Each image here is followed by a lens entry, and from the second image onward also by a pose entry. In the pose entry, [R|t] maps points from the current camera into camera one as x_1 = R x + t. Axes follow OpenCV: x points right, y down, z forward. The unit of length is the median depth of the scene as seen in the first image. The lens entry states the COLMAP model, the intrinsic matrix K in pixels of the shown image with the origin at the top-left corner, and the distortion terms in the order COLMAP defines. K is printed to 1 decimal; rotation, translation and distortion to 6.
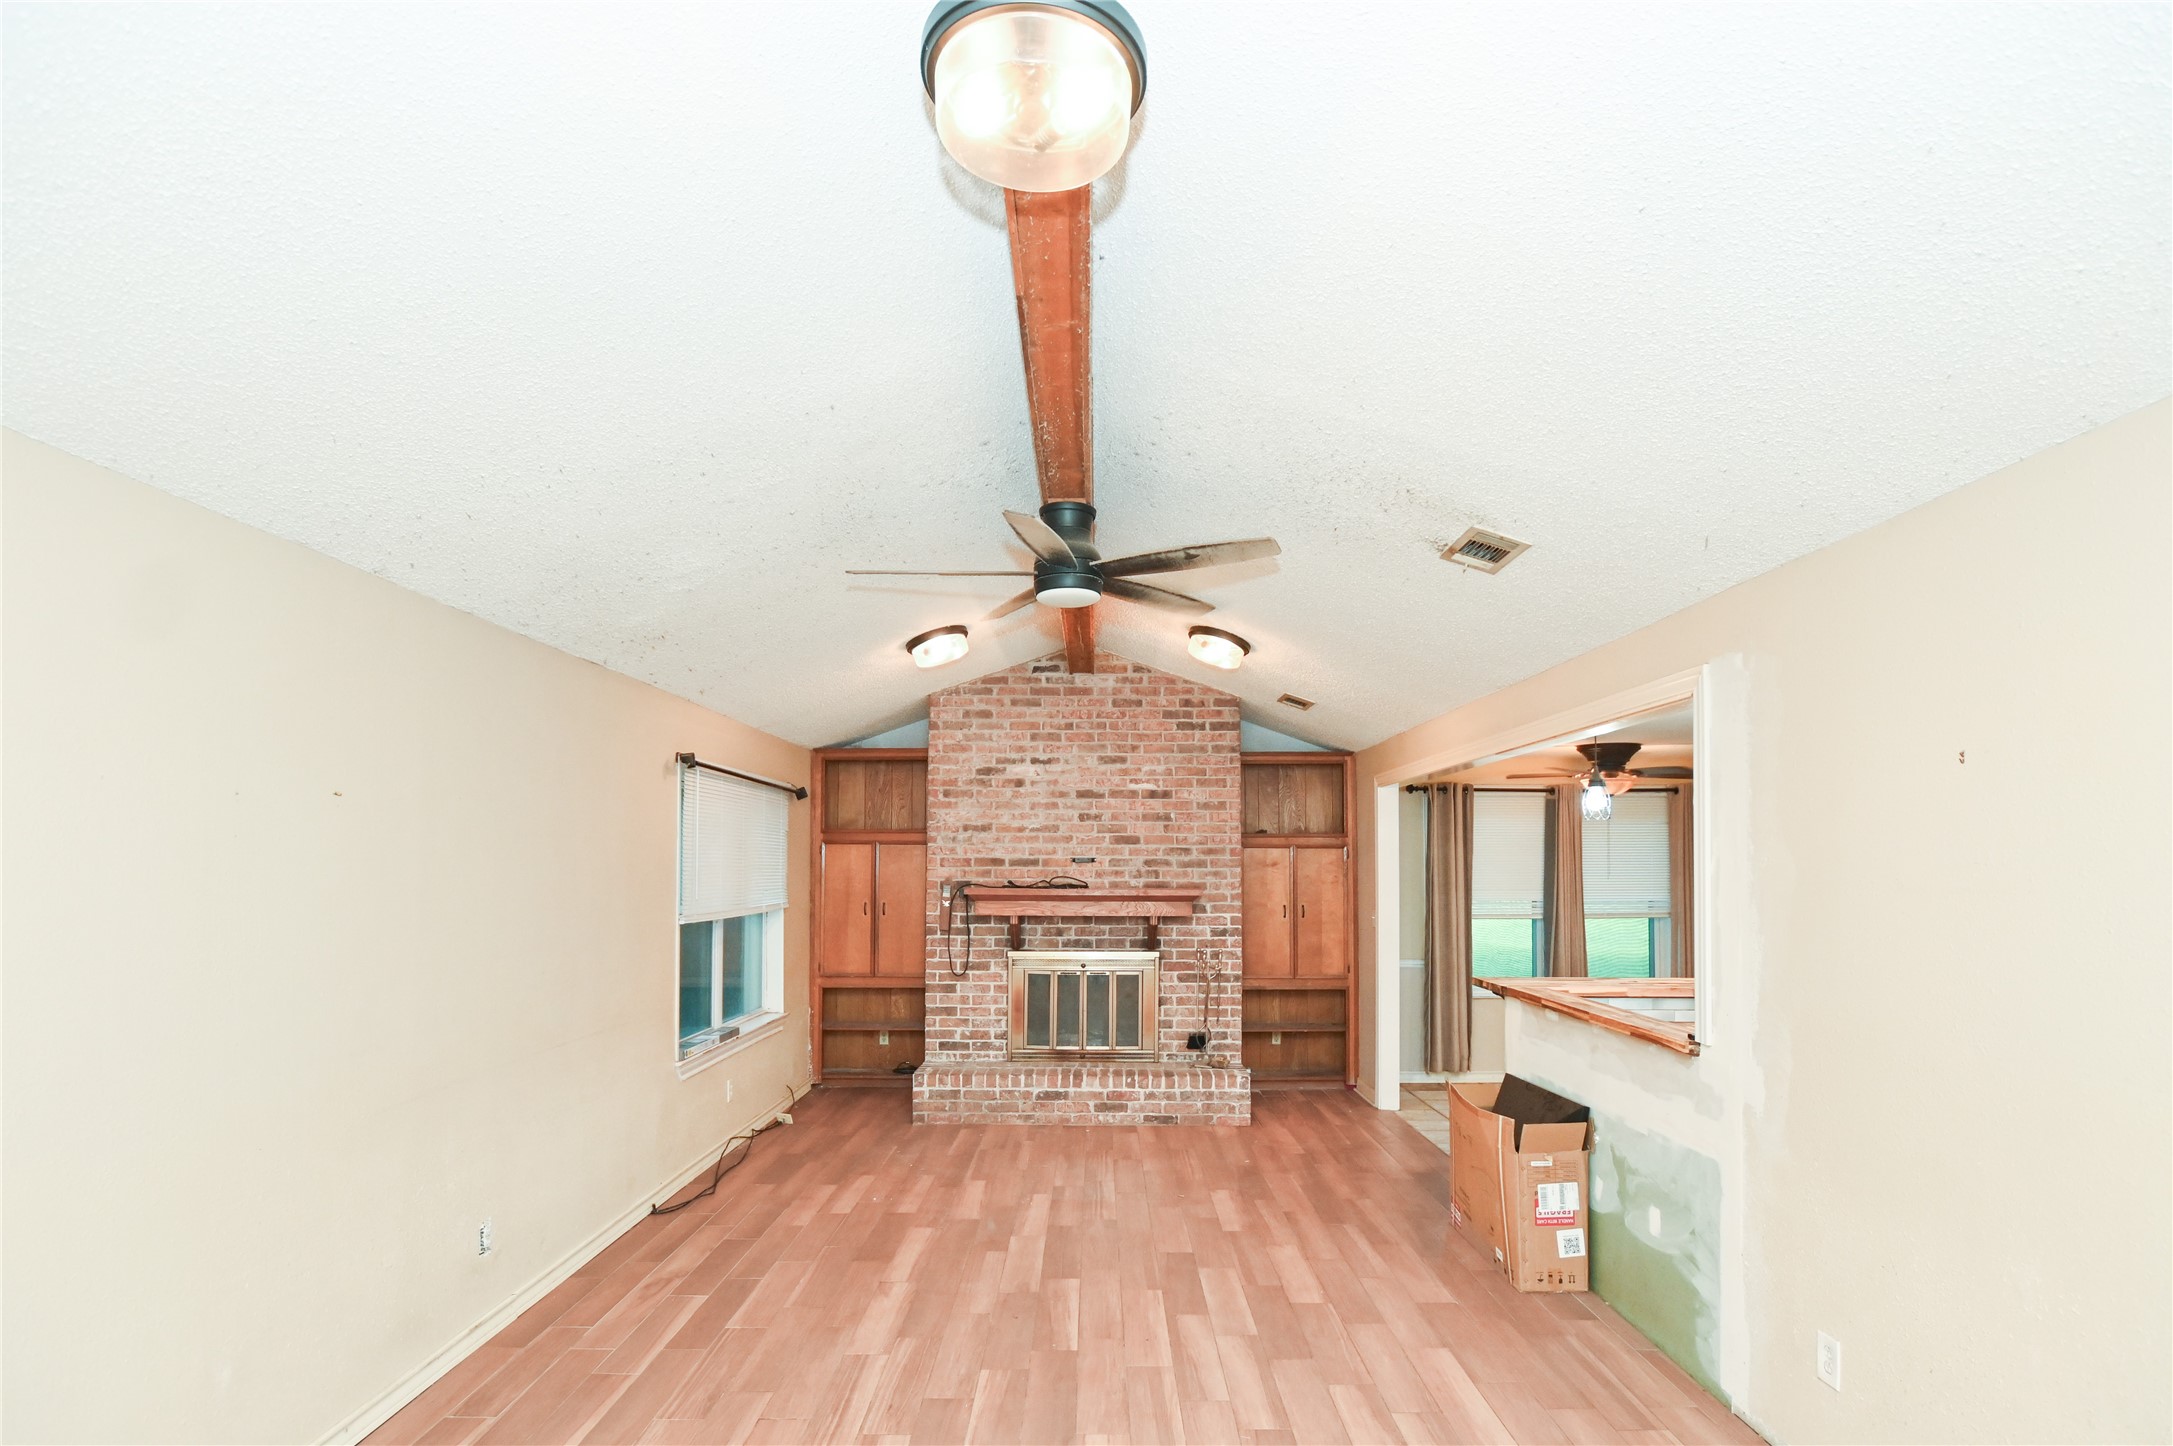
lens RADIAL K [[1099.8, 0, 1104.6], [0, 1099.8, 815.3], [0, 0, 1]] dist [-0.024542, 0.001302]
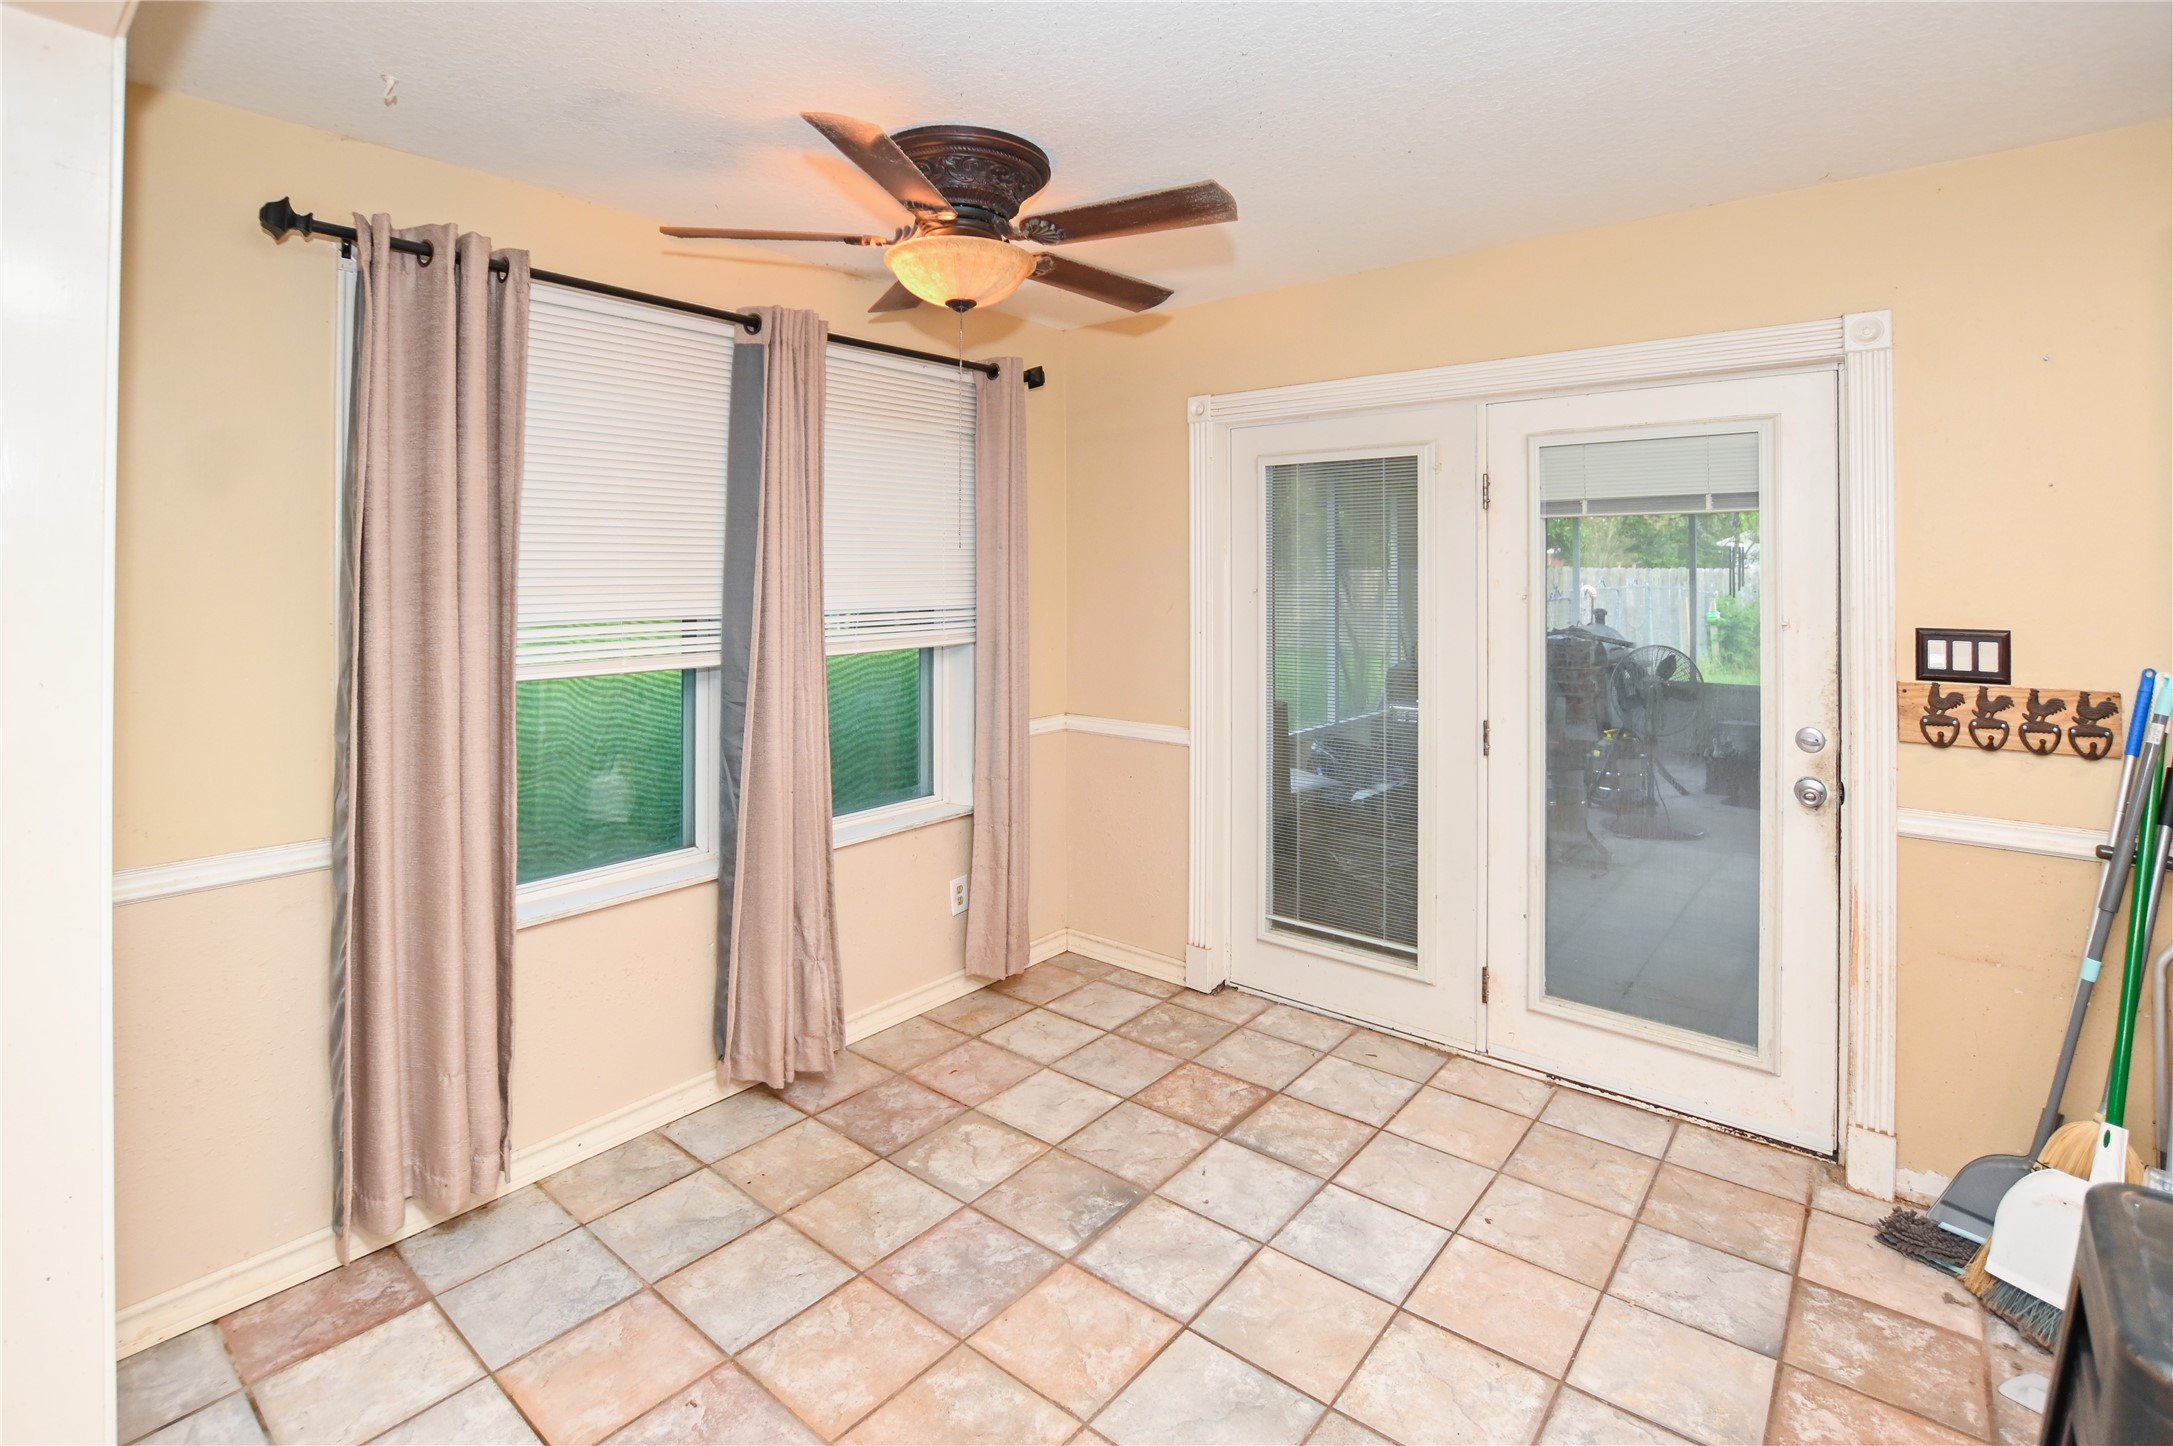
lens RADIAL K [[969.4, 0, 1075.3], [0, 969.4, 569.3], [0, 0, 1]] dist [-0.031421, 0.004589]
pose [[0.649888, 0.002218, 0.760027, 0.255276], [-0.029483, 0.999317, 0.022295, 0.056944], [-0.759458, -0.036897, 0.649509, 0.775686]]
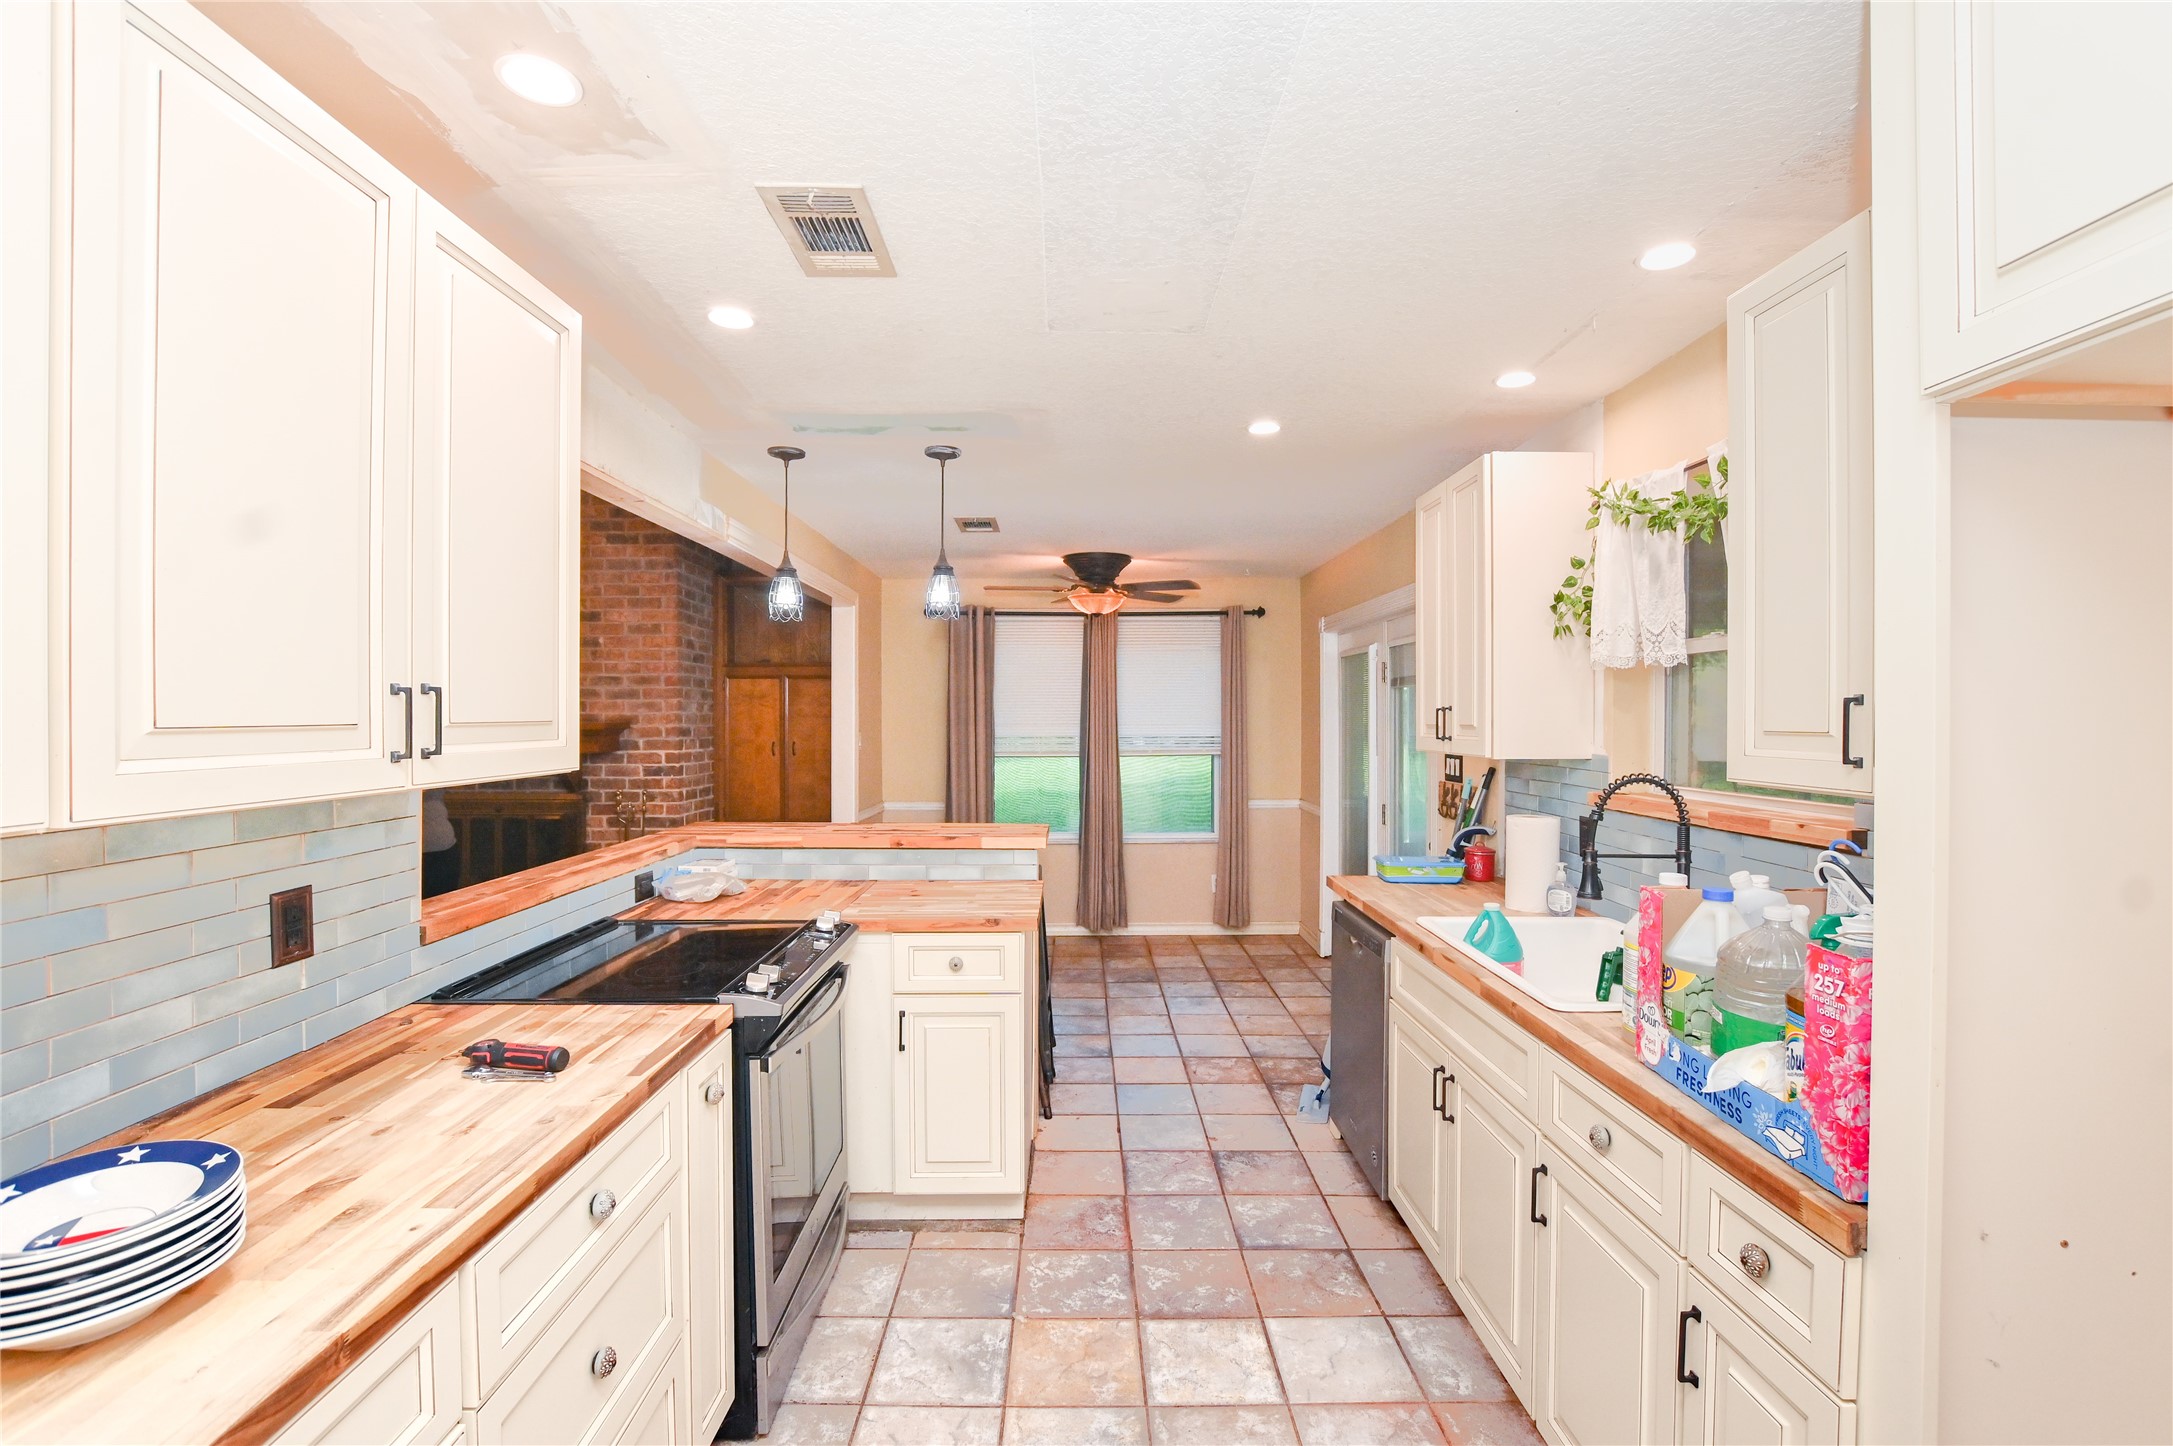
lens RADIAL K [[969.4, 0, 1108.8], [0, 969.4, 721.9], [0, 0, 1]] dist [-0.031421, 0.004589]
pose [[0.999941, -0.005937, 0.009086, 0.465853], [0.005491, 0.998815, 0.048368, 0.030868], [-0.009363, -0.048315, 0.998788, 0.220162]]
